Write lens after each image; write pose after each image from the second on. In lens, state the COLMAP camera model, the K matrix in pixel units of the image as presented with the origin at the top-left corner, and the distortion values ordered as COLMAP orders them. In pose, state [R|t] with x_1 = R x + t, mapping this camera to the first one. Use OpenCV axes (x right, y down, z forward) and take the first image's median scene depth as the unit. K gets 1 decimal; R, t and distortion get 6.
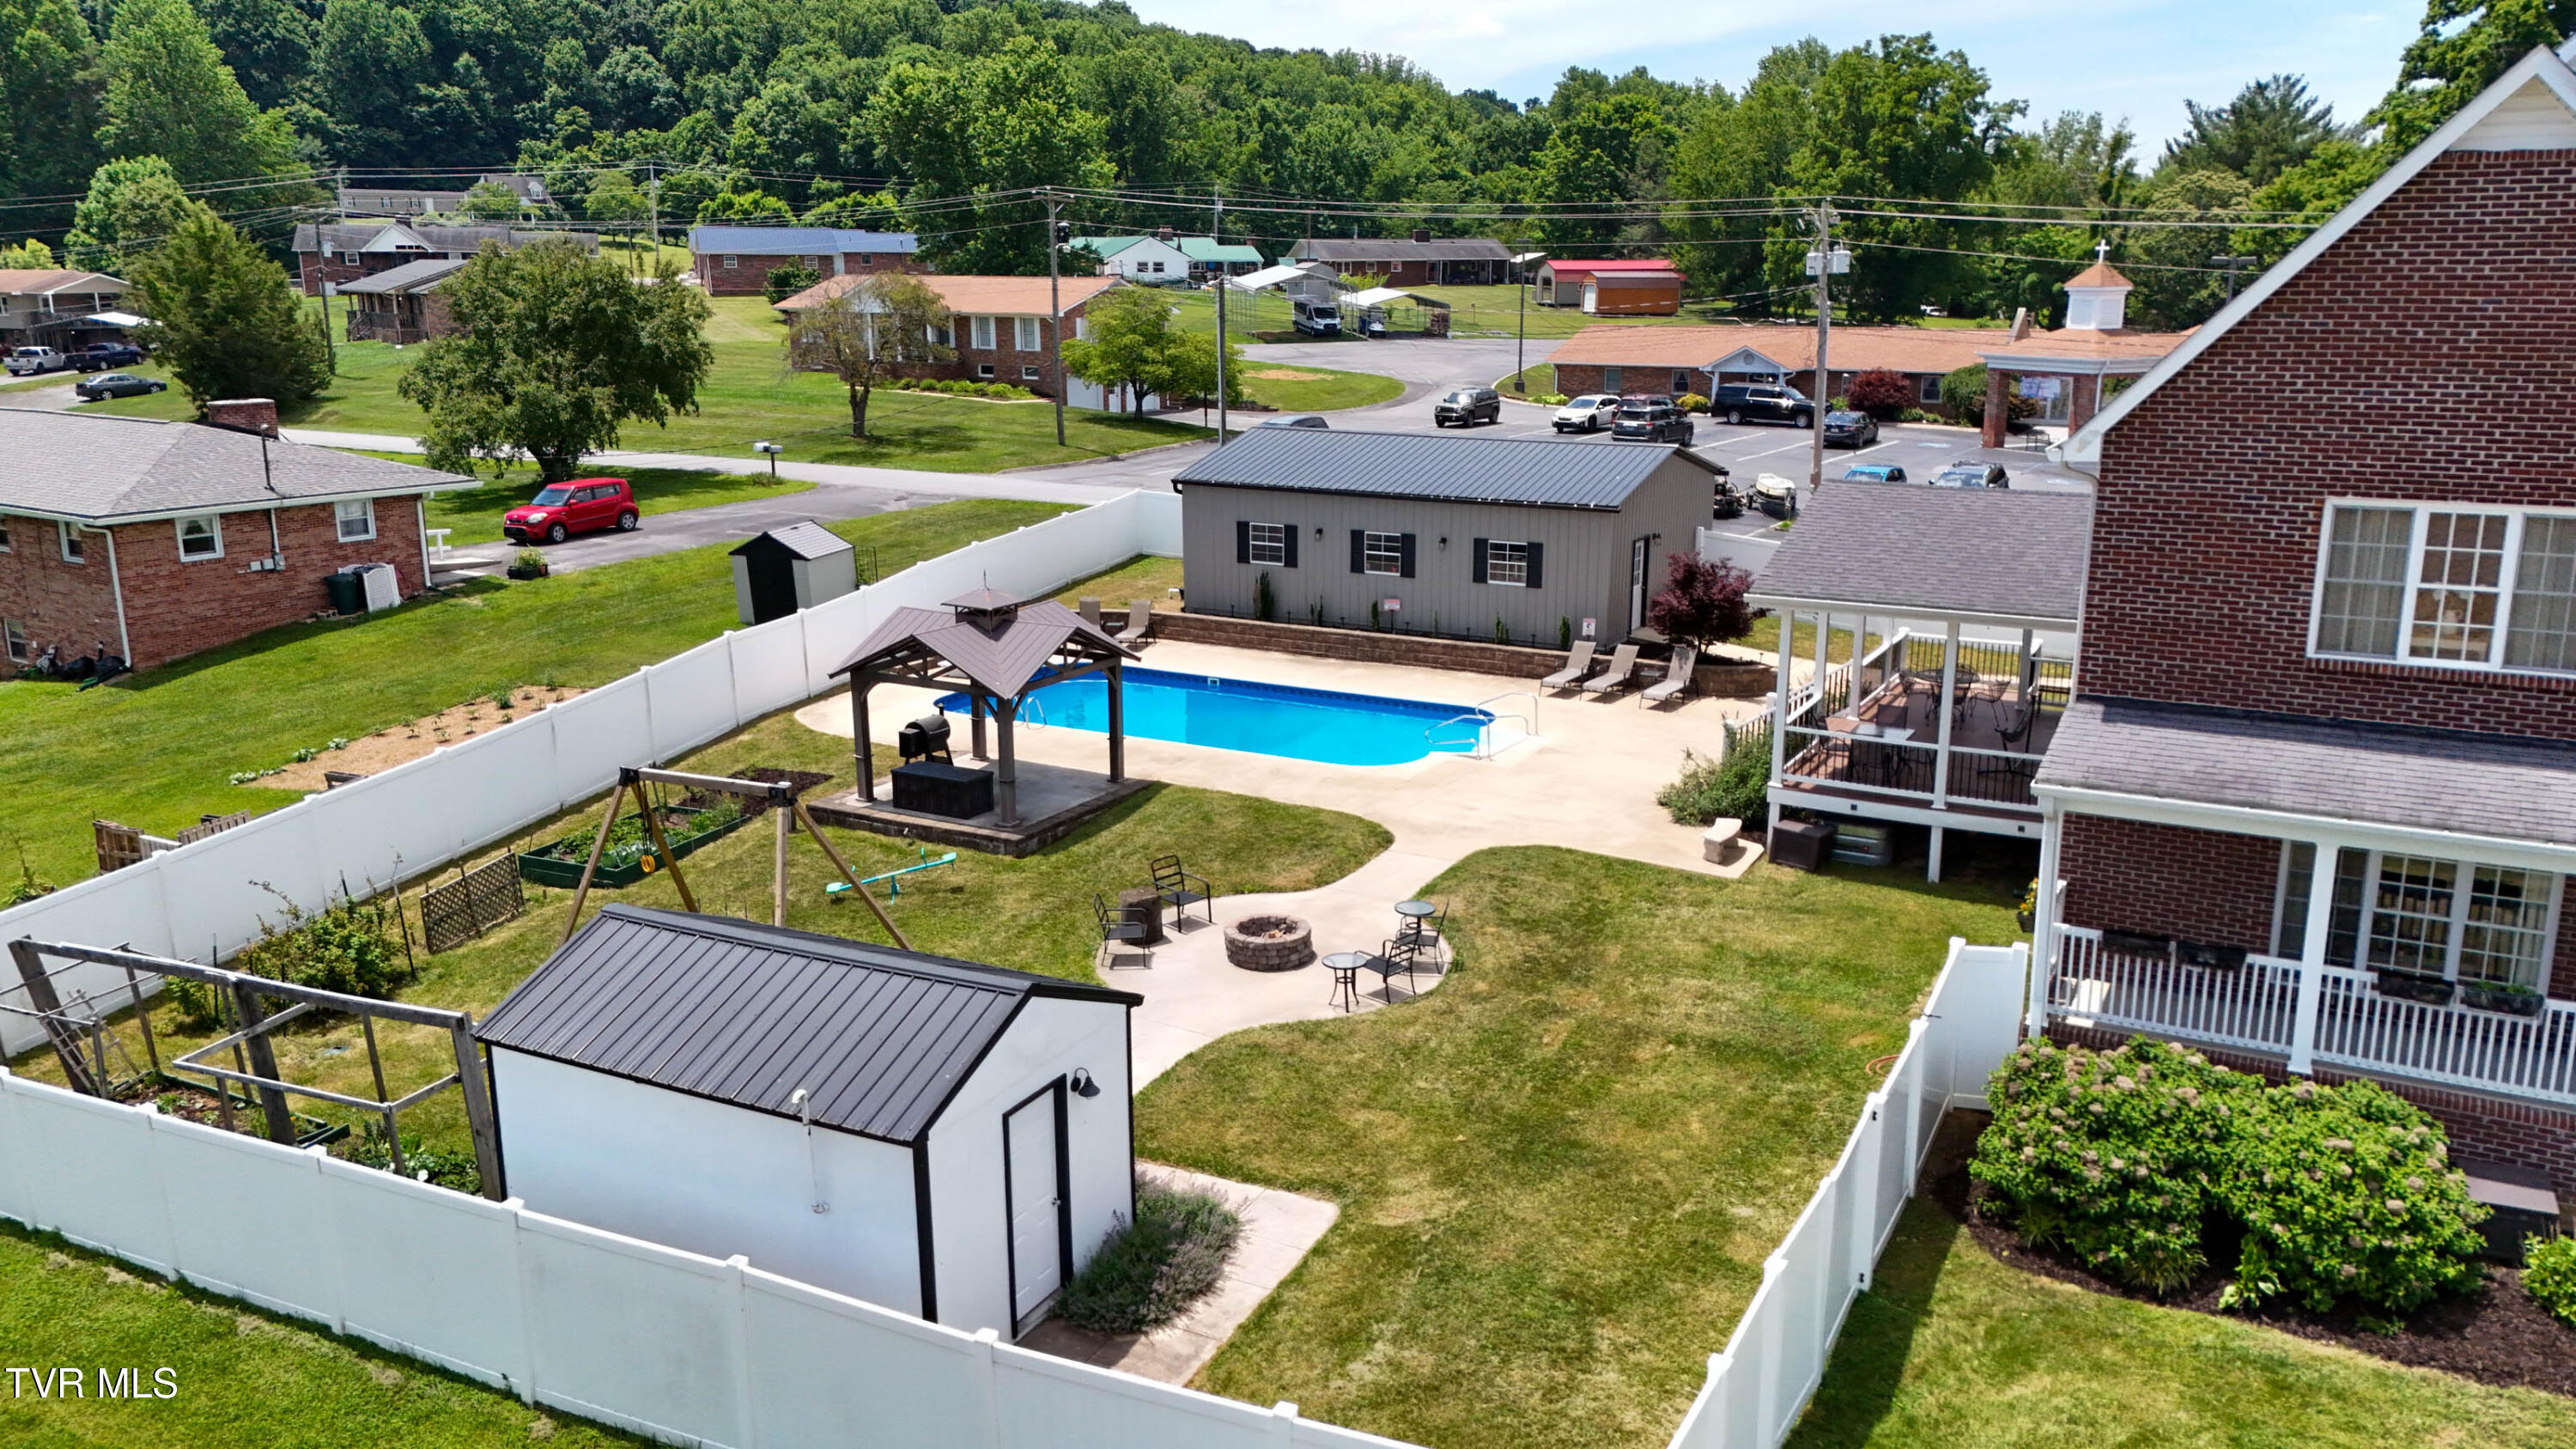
lens RADIAL K [[1887.6, 0, 1296.8], [0, 1887.6, 722.8], [0, 0, 1]] dist [0.088710, -0.091255]
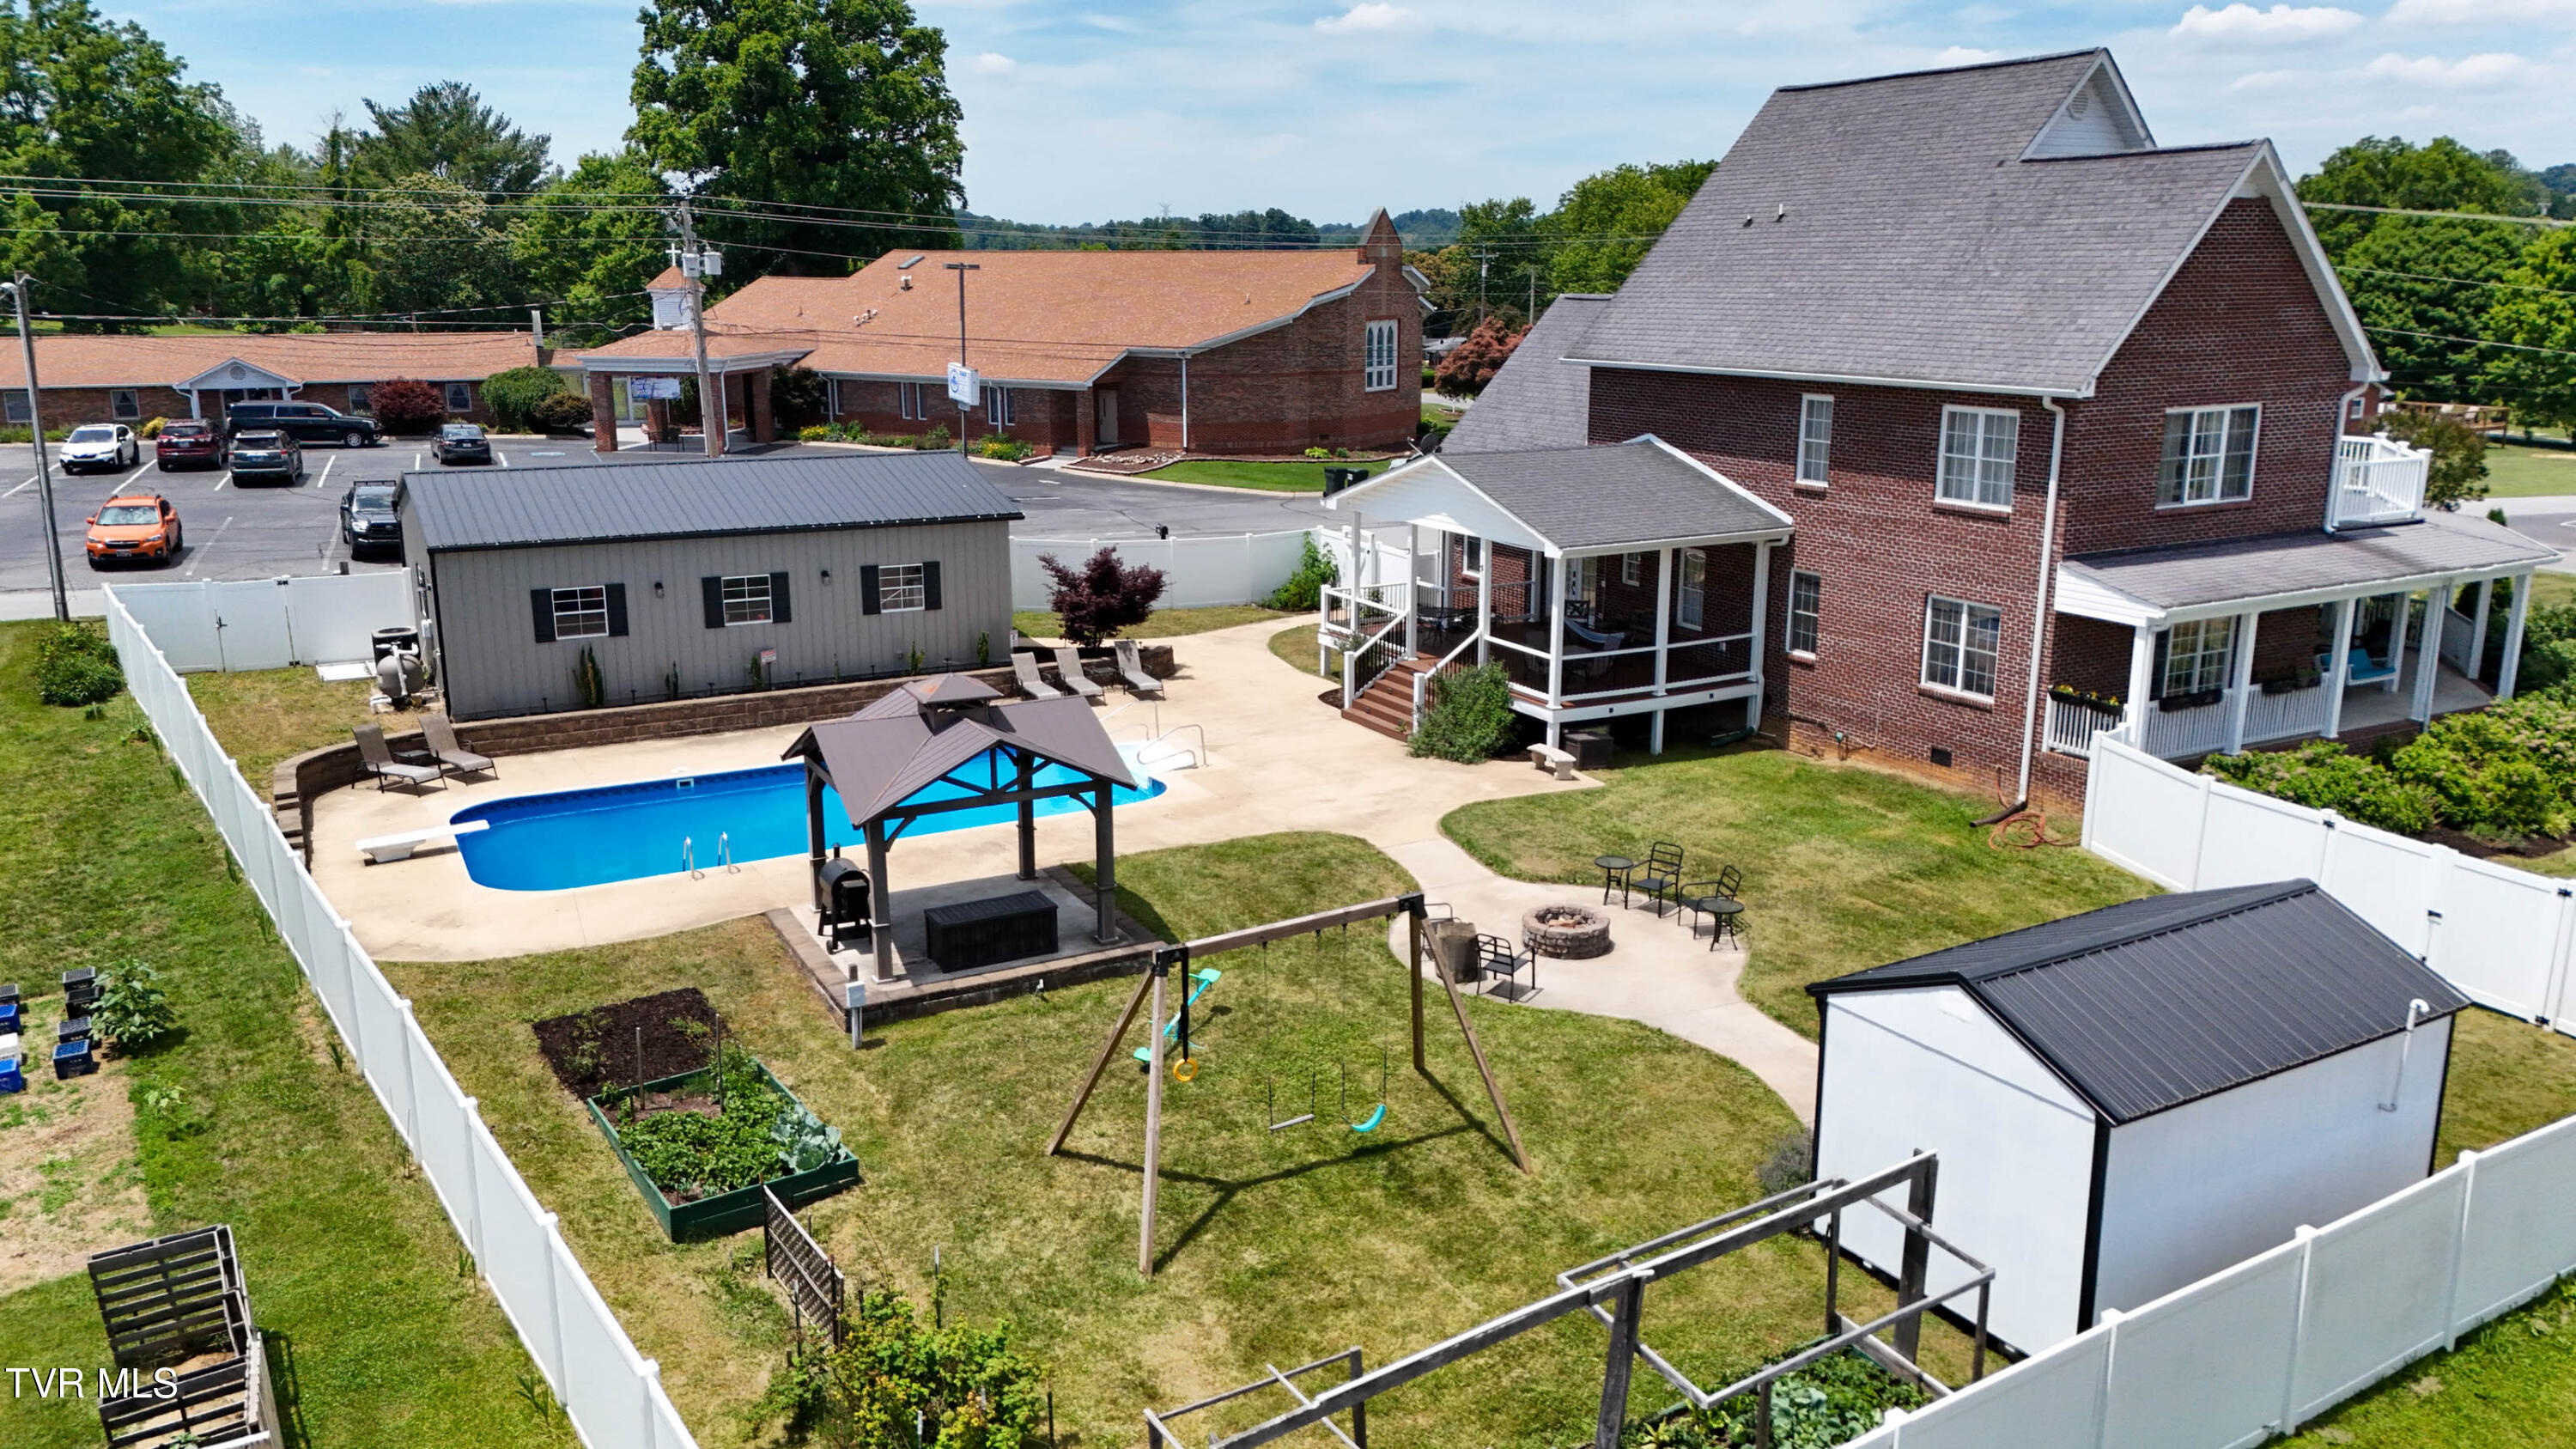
lens RADIAL K [[1887.6, 0, 1296.8], [0, 1887.6, 722.8], [0, 0, 1]] dist [0.088710, -0.091255]
pose [[0.531280, -0.197312, 0.823899, -0.560932], [0.198350, 0.974441, 0.105462, -0.079696], [-0.823650, 0.107390, 0.556838, 0.335002]]
